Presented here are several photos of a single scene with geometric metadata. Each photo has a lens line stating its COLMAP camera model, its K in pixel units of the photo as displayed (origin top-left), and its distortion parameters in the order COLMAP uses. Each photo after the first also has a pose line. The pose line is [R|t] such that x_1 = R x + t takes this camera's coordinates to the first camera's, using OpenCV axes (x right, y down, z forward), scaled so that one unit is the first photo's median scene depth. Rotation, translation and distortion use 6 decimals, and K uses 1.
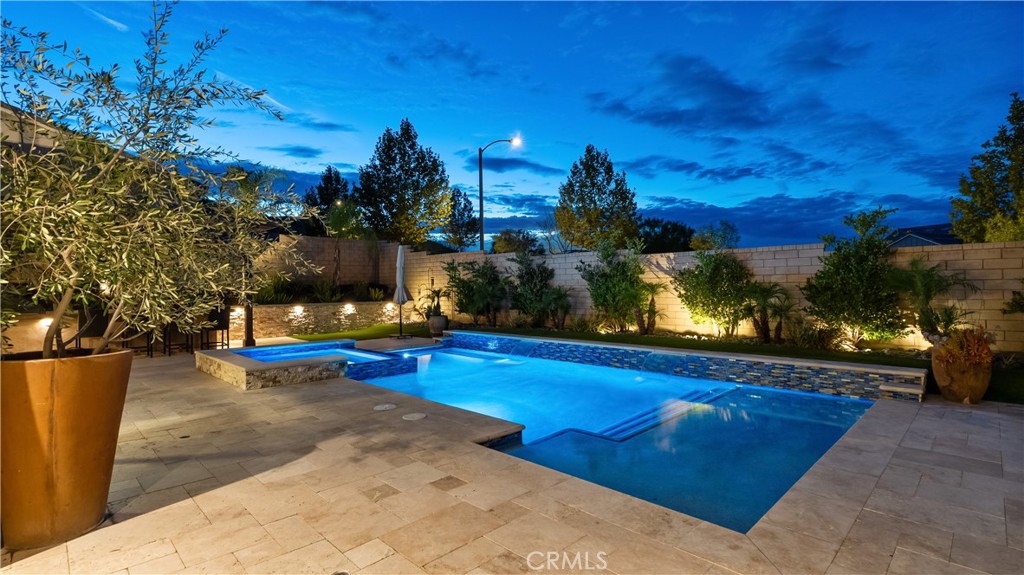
lens RADIAL K [[488.4, 0, 512.0], [0, 488.4, 287.5], [0, 0, 1]] dist [-0.000674, -0.000046]
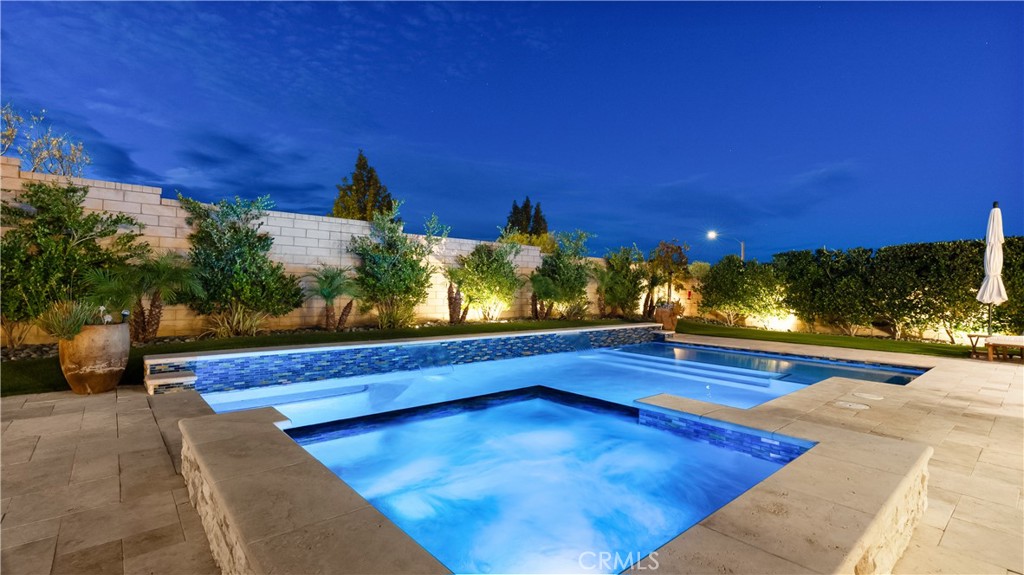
lens RADIAL K [[463.8, 0, 512.0], [0, 463.8, 287.5], [0, 0, 1]] dist [-0.002577, -0.000395]
pose [[0.068135, 0.011686, 0.997608, -0.611652], [-0.018672, 0.999771, -0.010436, 0.037060], [-0.997501, -0.017916, 0.068338, 0.868807]]
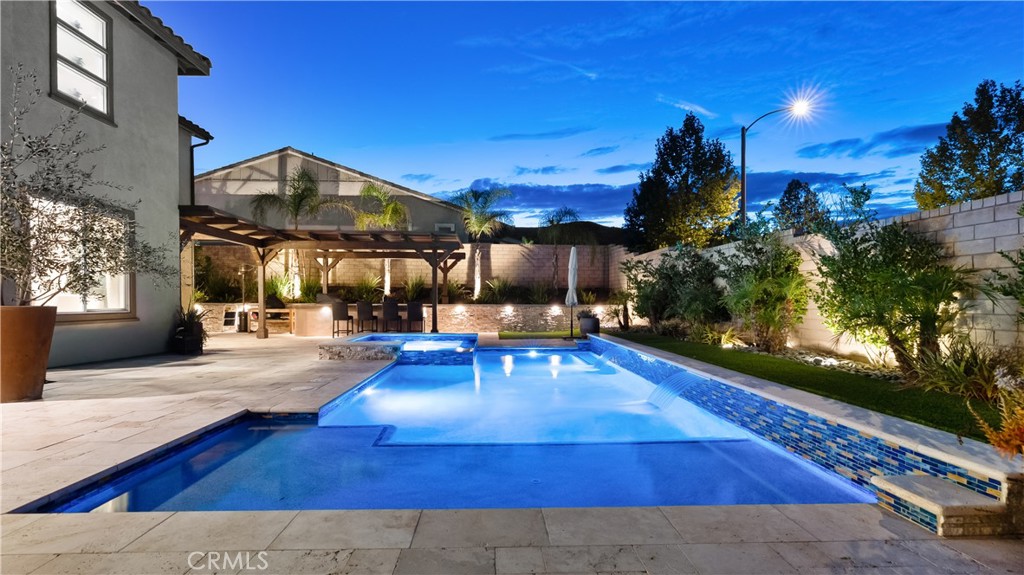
lens RADIAL K [[478.6, 0, 515.8], [0, 478.6, 322.0], [0, 0, 1]] dist [-0.000013, 0.000087]
pose [[0.735778, 0.042969, -0.675858, 0.484981], [-0.010752, 0.998600, 0.051783, 0.024081], [0.677137, -0.030834, 0.735211, 0.276113]]
